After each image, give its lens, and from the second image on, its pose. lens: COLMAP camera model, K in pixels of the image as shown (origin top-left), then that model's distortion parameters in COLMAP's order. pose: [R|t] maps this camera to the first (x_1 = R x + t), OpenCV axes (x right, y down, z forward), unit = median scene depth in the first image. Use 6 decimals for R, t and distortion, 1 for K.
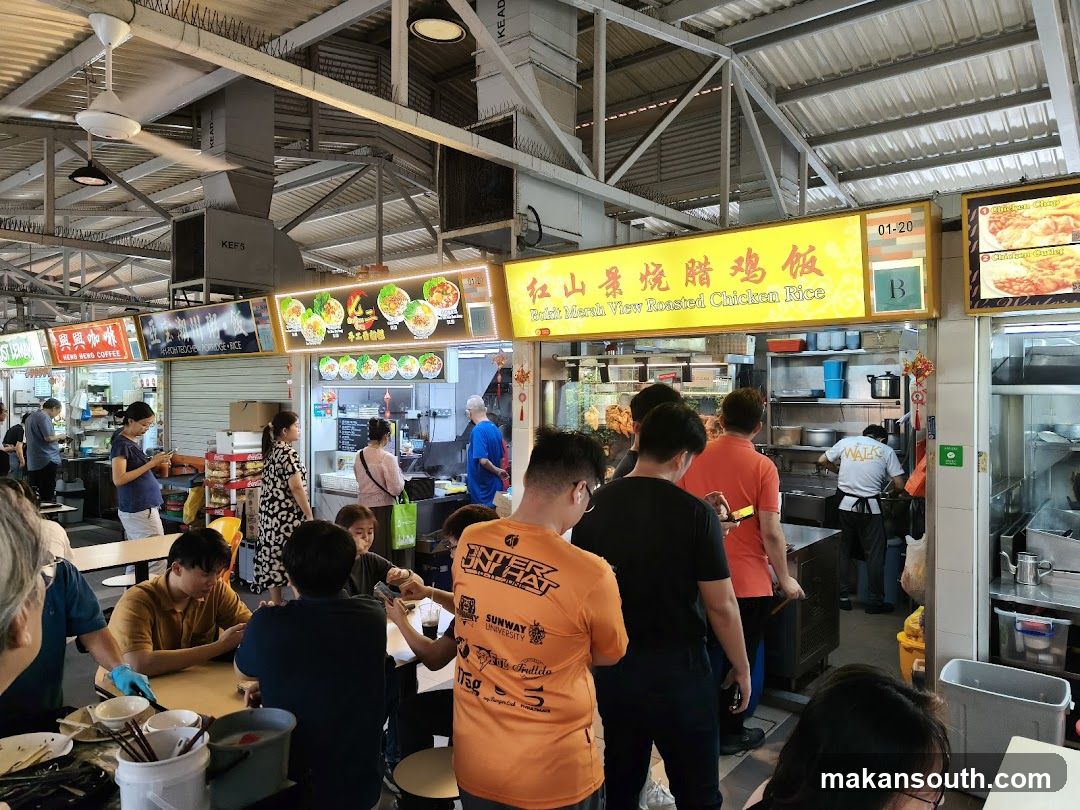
lens RADIAL K [[803.2, 0, 540.0], [0, 803.2, 405.0], [0, 0, 1]] dist [-0.008469, -0.004777]
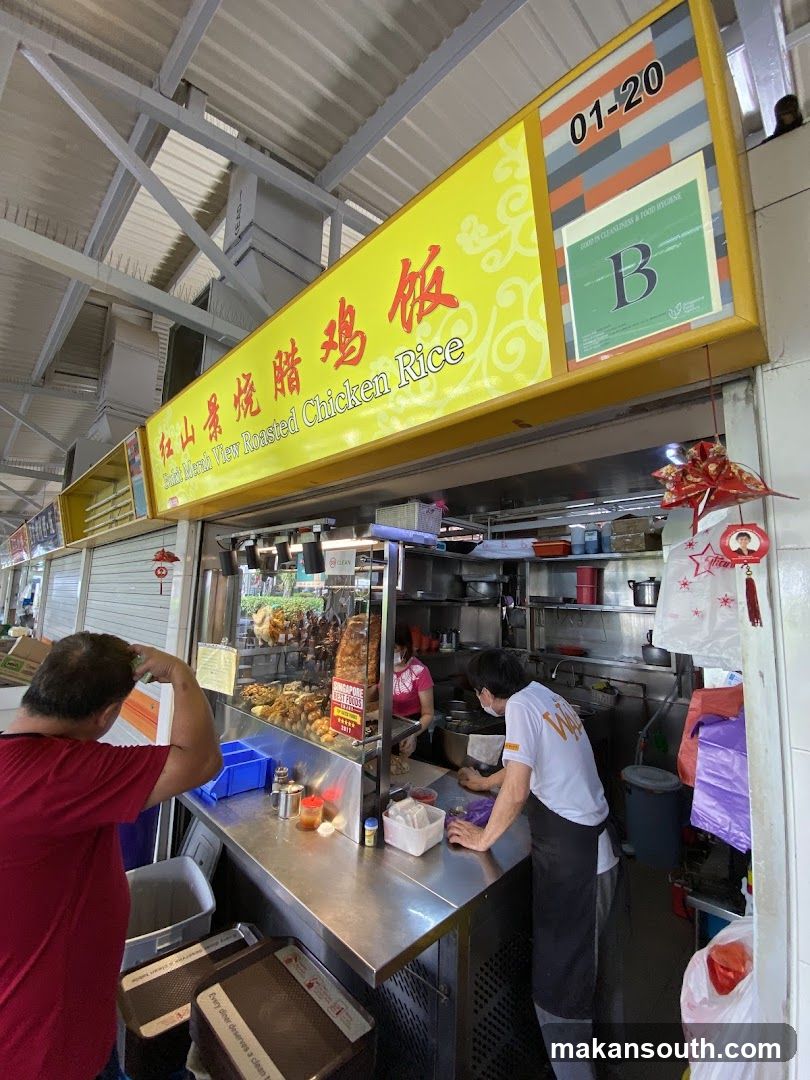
lens RADIAL K [[459.0, 0, 405.0], [0, 459.0, 540.0], [0, 0, 1]] dist [-0.038081, -0.000239]
pose [[0.994292, 0.024157, -0.103921, 0.334651], [-0.038449, 0.989713, -0.137802, -0.003127], [0.099523, 0.141011, 0.984993, 0.736499]]
